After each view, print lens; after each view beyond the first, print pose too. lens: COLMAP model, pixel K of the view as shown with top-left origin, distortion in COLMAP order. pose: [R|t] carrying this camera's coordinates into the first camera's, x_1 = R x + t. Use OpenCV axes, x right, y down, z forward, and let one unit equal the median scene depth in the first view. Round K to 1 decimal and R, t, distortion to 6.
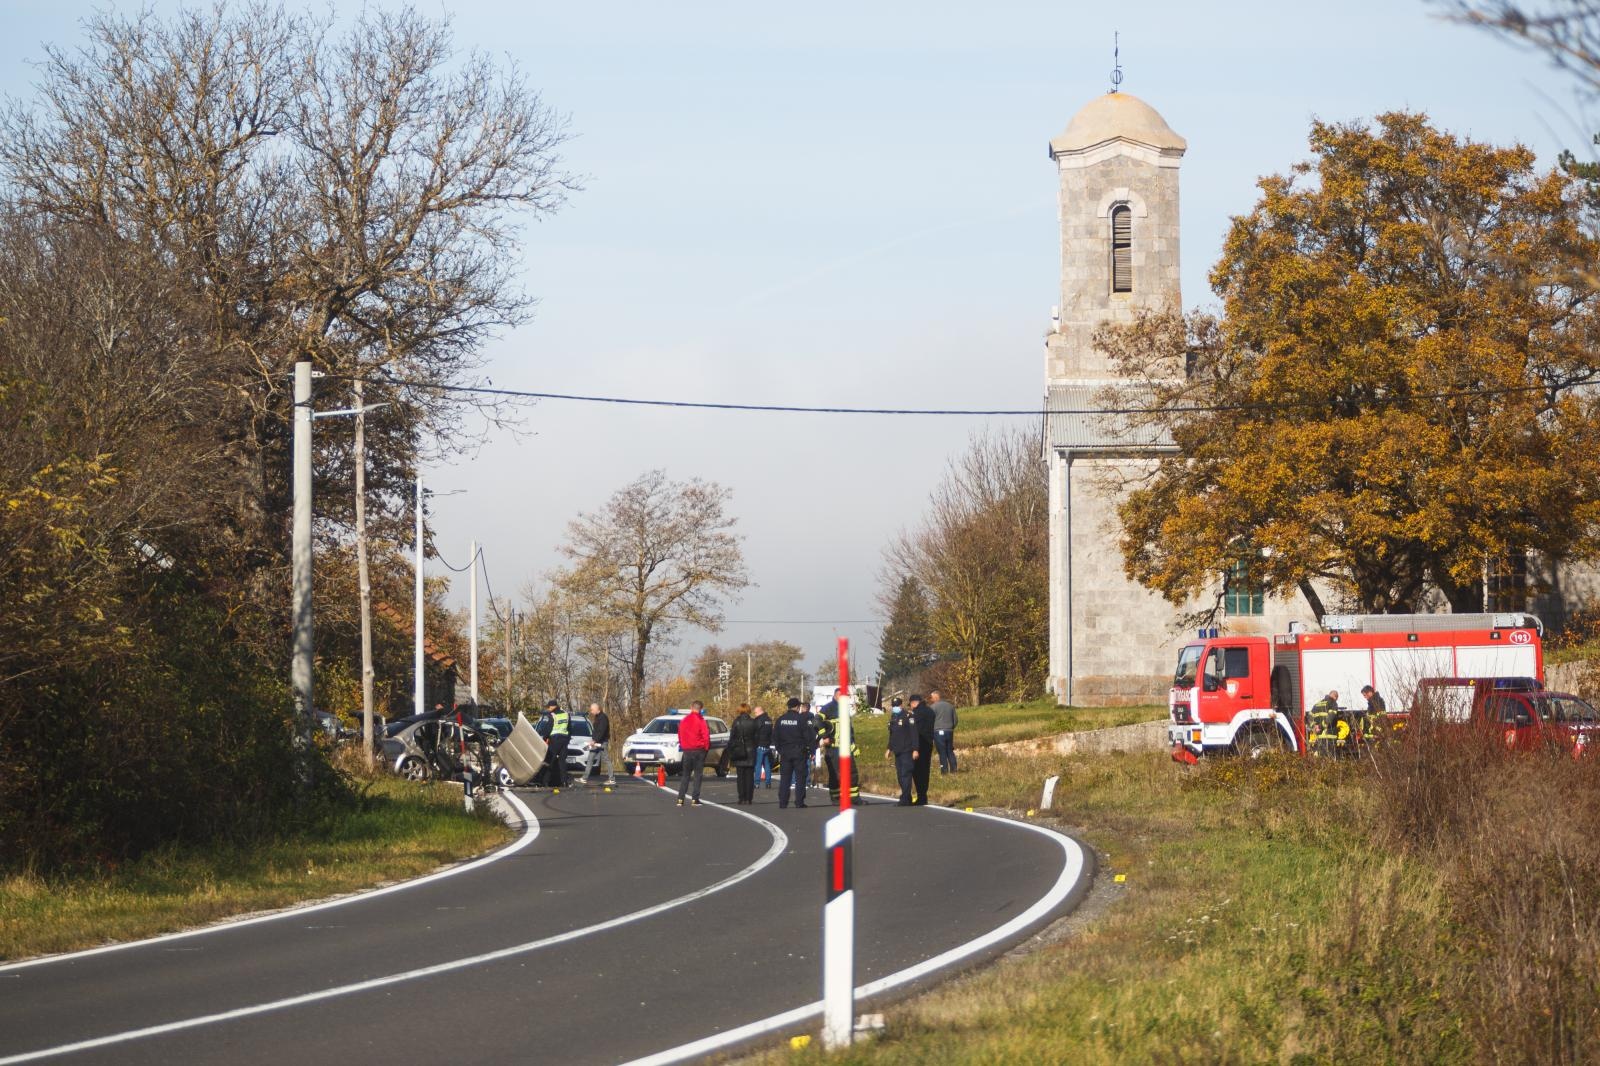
lens RADIAL K [[11899.1, 0, 799.0], [0, 11899.1, 532.2], [0, 0, 1]] dist [0.448596, 0.000000]
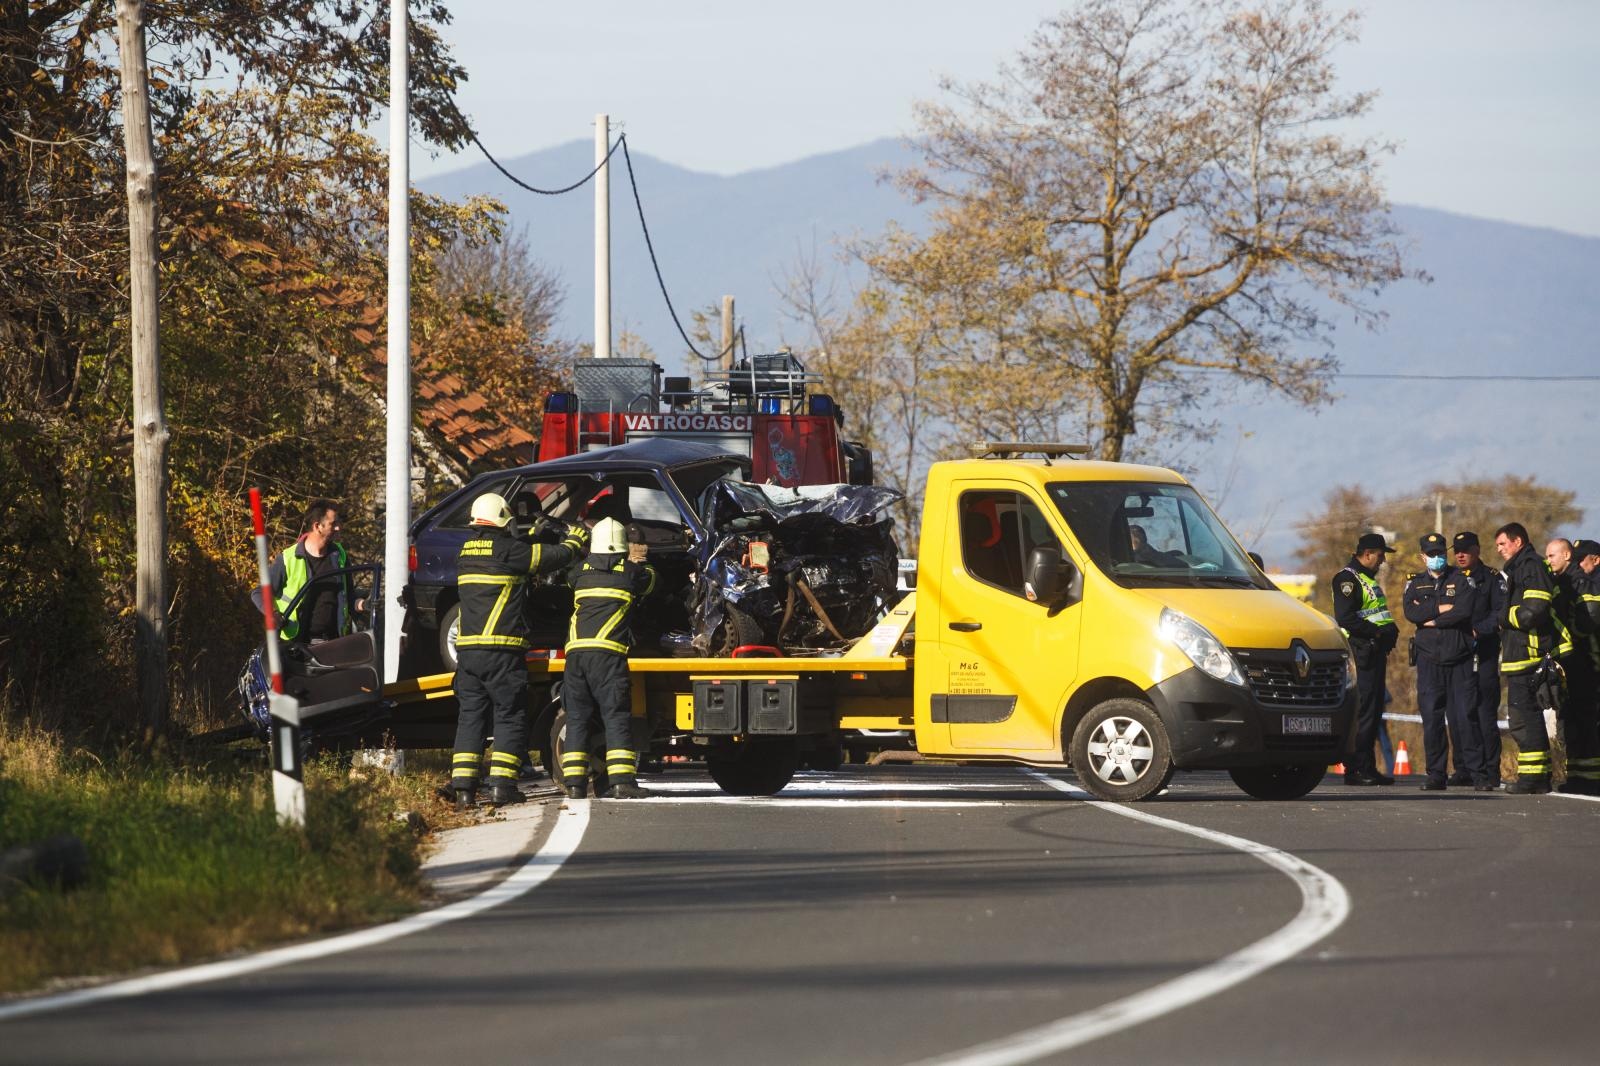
lens RADIAL K [[11899.1, 0, 799.7], [0, 11899.1, 521.9], [0, 0, 1]] dist [0.448596, 0.000000]
pose [[0.997296, 0.001011, -0.073488, 0.004193], [-0.001391, 0.999986, -0.005120, 0.013935], [0.073482, 0.005208, 0.997283, 0.632058]]
